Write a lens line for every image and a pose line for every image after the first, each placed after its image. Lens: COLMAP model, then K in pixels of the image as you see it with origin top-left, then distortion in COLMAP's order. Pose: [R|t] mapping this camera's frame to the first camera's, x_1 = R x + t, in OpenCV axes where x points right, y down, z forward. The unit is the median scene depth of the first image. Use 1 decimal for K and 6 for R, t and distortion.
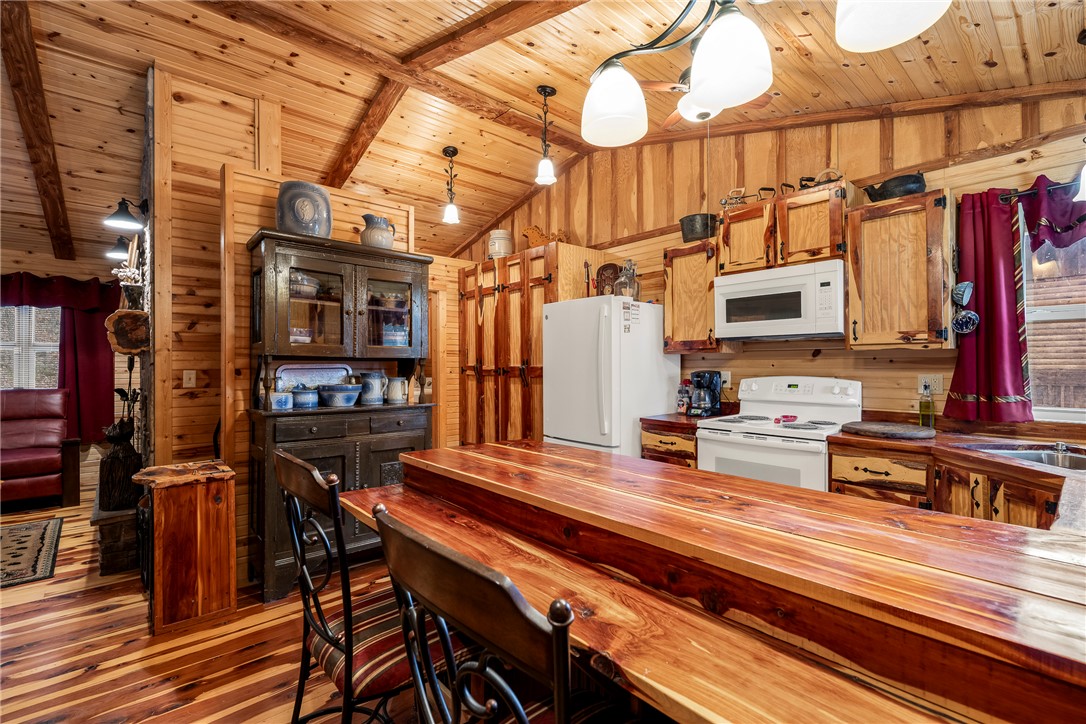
lens RADIAL K [[488.1, 0, 550.9], [0, 488.1, 357.5], [0, 0, 1]] dist [-0.002198, 0.000125]
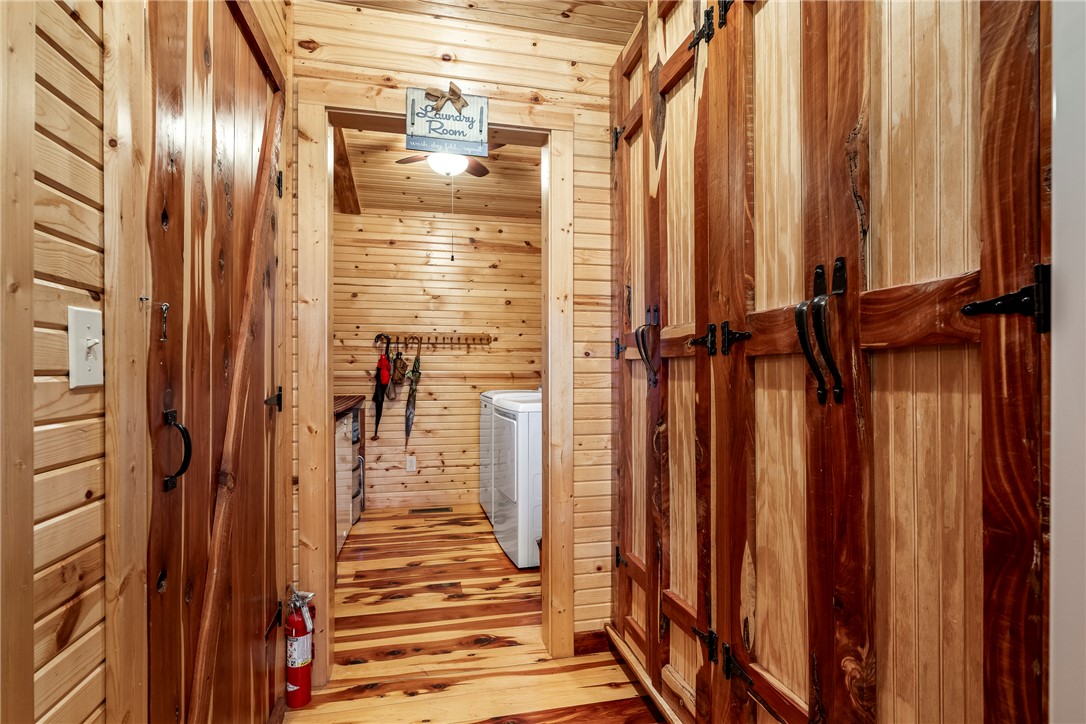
lens RADIAL K [[533.4, 0, 538.9], [0, 533.4, 368.4], [0, 0, 1]] dist [-0.000870, -0.000039]
pose [[0.871868, 0.000476, -0.489741, -0.042541], [0.004266, 0.999954, 0.008567, 0.037859], [0.489722, -0.009558, 0.871826, 0.650897]]
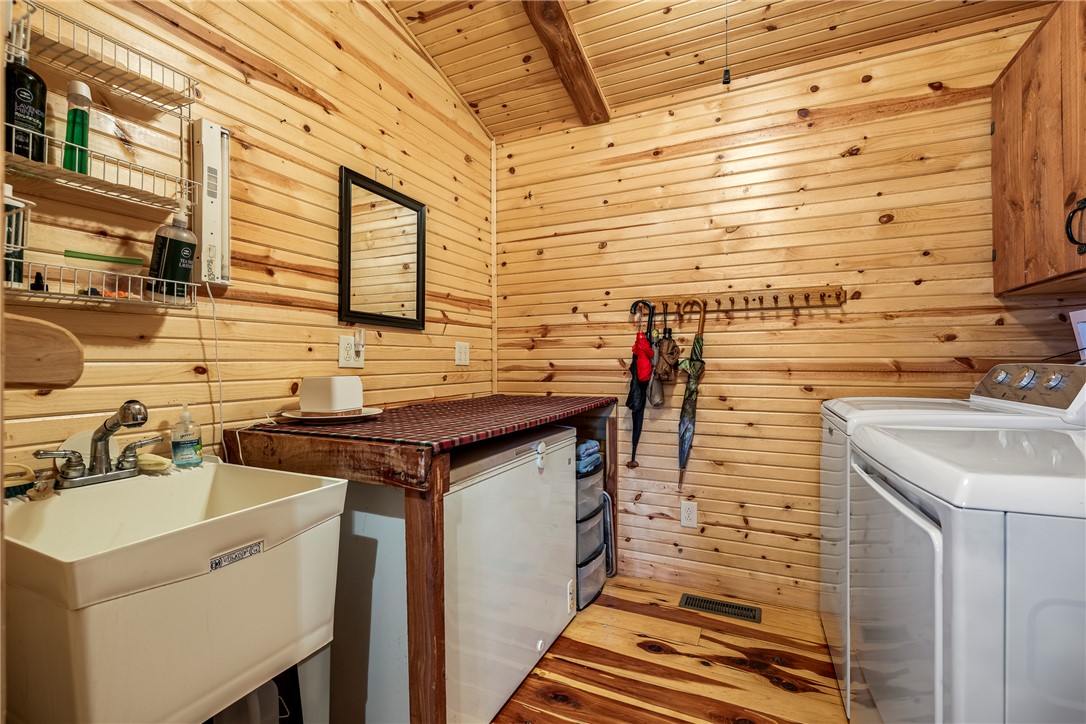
lens RADIAL K [[457.6, 0, 559.1], [0, 457.6, 365.3], [0, 0, 1]] dist [-0.003584, 0.001125]
pose [[0.384836, 0.005340, -0.922970, -0.149855], [0.016066, 0.999793, 0.012484, 0.041913], [0.922845, -0.019633, 0.384671, 0.812501]]
